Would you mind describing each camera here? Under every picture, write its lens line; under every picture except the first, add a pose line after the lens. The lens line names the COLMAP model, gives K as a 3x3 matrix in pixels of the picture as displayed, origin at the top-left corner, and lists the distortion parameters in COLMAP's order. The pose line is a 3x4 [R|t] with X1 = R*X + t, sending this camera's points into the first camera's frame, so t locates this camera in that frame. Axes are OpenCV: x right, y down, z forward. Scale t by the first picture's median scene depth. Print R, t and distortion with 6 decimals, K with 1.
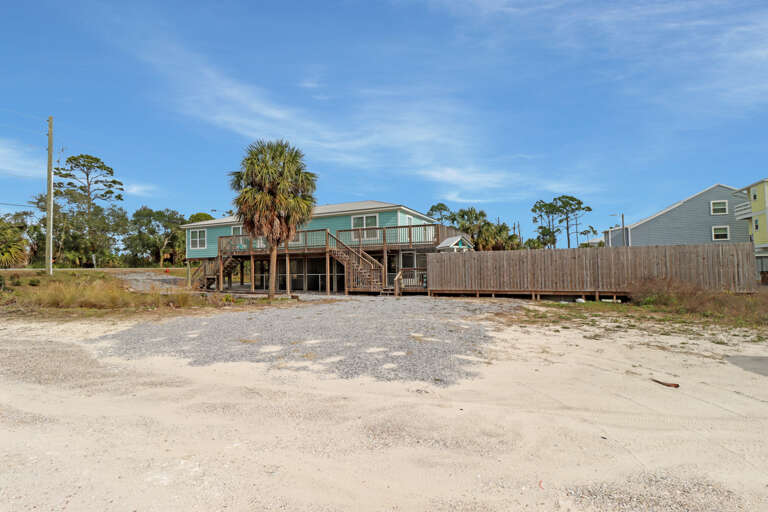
lens RADIAL K [[358.4, 0, 384.0], [0, 358.4, 256.0], [0, 0, 1]] dist [-0.001201, -0.010336]
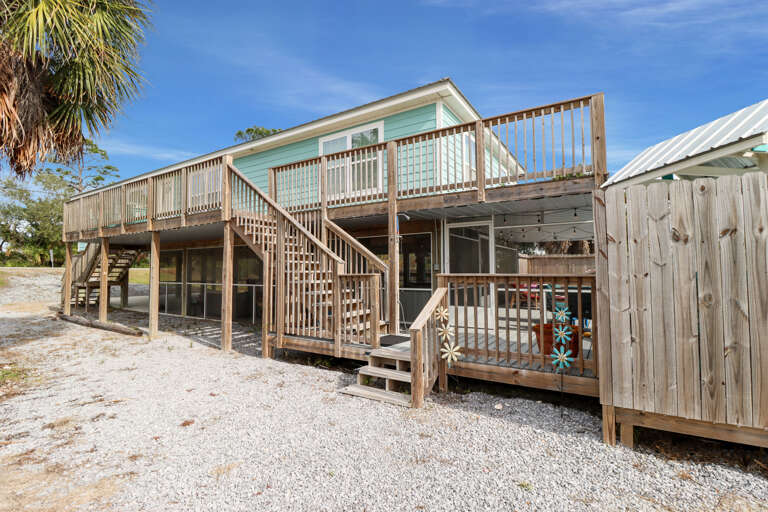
lens RADIAL K [[358.4, 0, 384.0], [0, 358.4, 256.0], [0, 0, 1]] dist [-0.001201, -0.010336]
pose [[0.991859, 0.009787, -0.126962, 0.033971], [-0.011352, 0.999868, -0.011606, 0.022316], [0.126832, 0.012953, 0.991840, 0.681405]]
